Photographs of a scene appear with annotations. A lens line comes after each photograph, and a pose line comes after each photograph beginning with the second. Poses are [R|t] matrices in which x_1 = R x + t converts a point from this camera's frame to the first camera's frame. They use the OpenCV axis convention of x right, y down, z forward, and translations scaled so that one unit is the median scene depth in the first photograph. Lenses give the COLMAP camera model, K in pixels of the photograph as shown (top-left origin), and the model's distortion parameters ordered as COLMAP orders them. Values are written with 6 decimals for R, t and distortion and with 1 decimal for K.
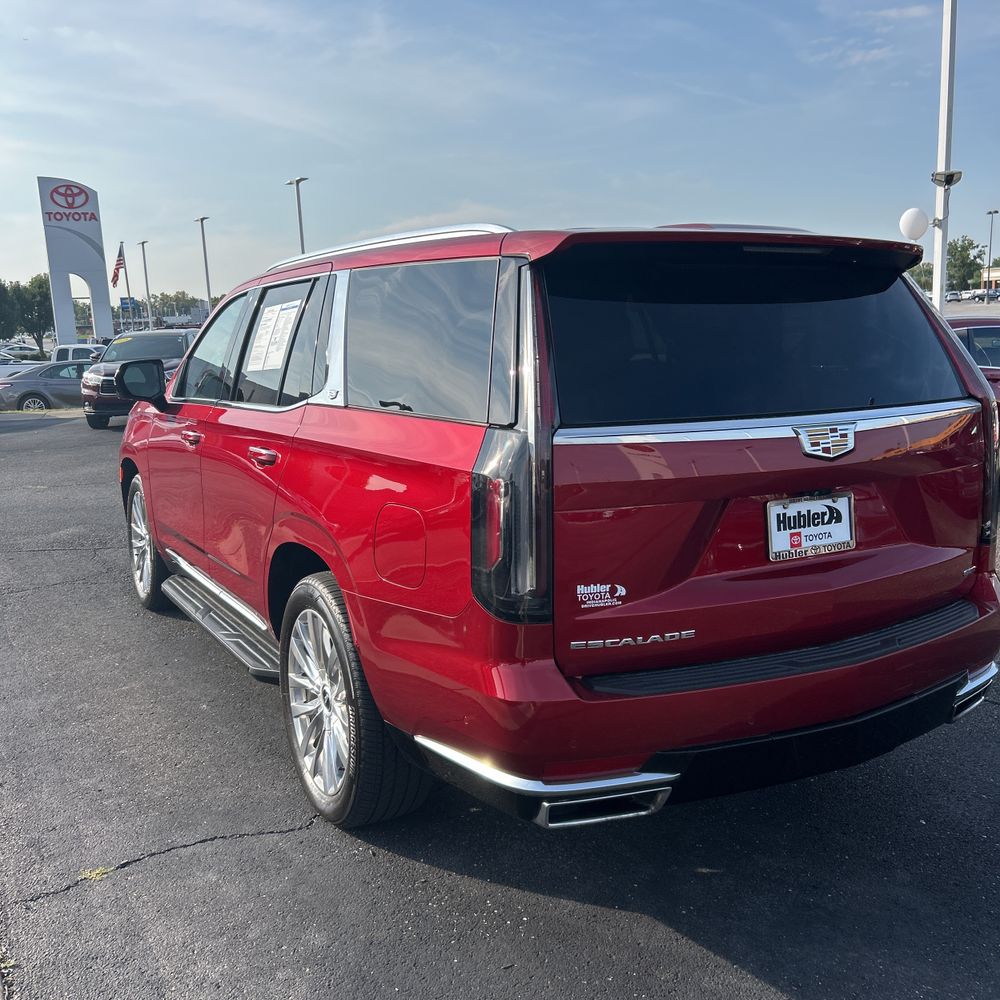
lens RADIAL K [[1057.0, 0, 500.0], [0, 1057.0, 500.0], [0, 0, 1]] dist [0.016077, -0.021091]
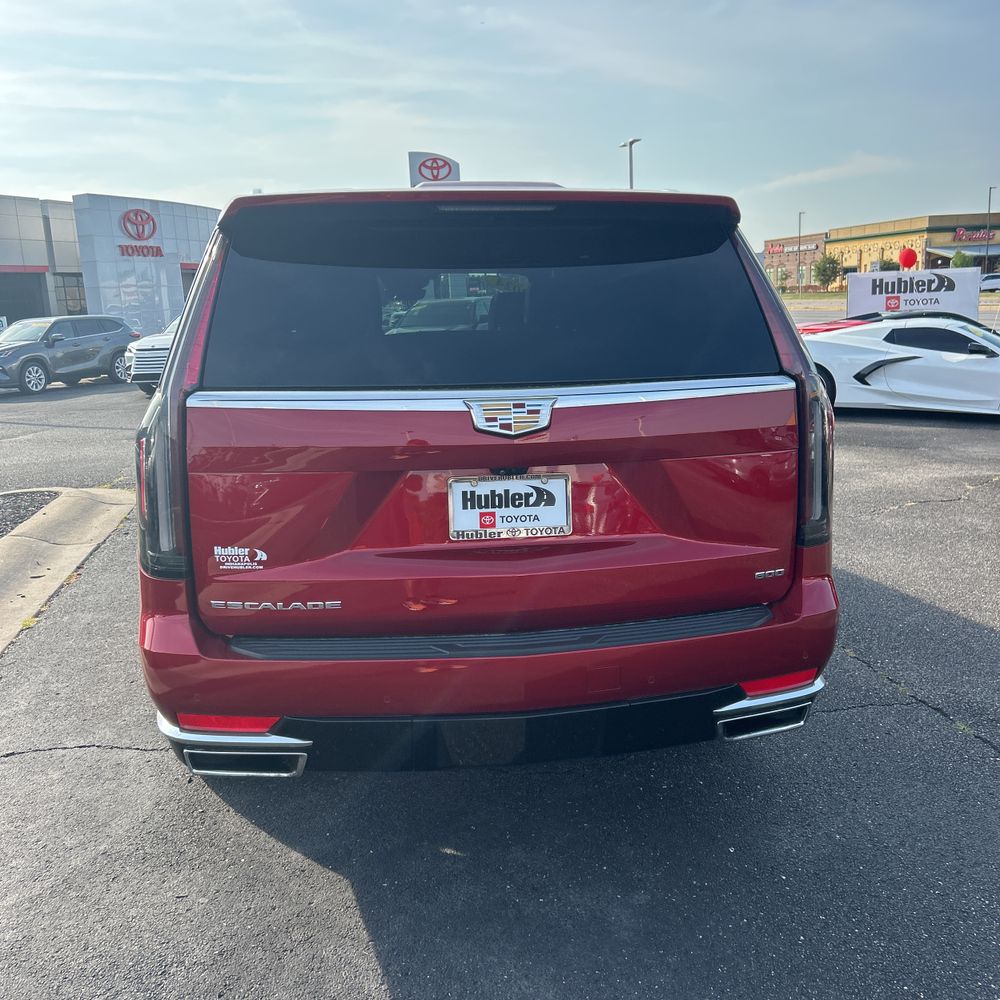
lens RADIAL K [[1065.3, 0, 477.8], [0, 1065.3, 499.3], [0, 0, 1]] dist [0.013510, -0.012970]
pose [[0.931280, 0.064155, -0.358612, 0.615880], [-0.052757, 0.997745, 0.041488, -0.020163], [0.360465, -0.019718, 0.932564, 0.106152]]
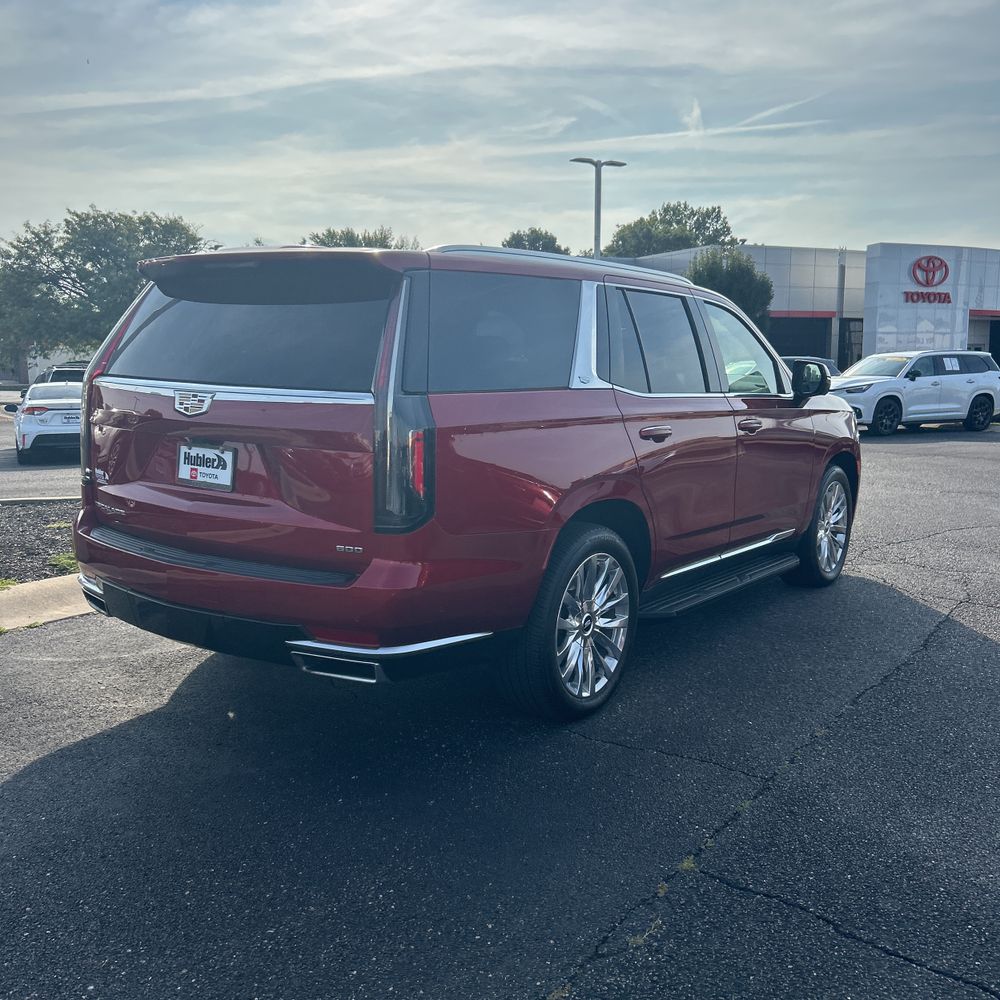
lens RADIAL K [[1044.0, 0, 500.0], [0, 1044.0, 500.0], [0, 0, 1]] dist [0.057543, -0.006274]
pose [[0.419950, 0.157379, -0.893797, 1.698631], [-0.173089, 0.980661, 0.091348, -0.124785], [0.890888, 0.116345, 0.439069, 0.760107]]
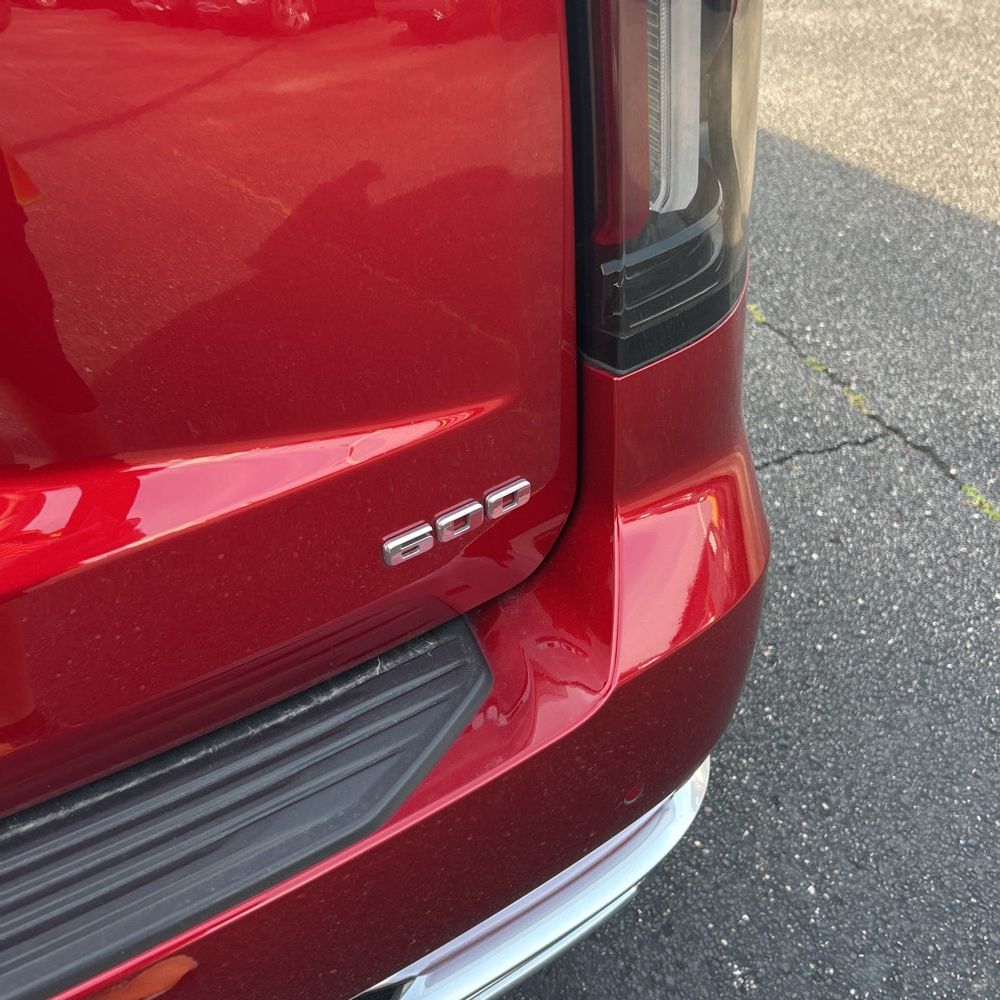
lens RADIAL K [[1057.0, 0, 500.0], [0, 1057.0, 500.0], [0, 0, 1]] dist [0.016077, -0.021091]
pose [[0.973325, 0.087290, -0.212174, 0.568348], [0.022028, 0.884966, 0.465134, -0.024861], [0.228369, -0.457400, 0.859437, 0.966523]]
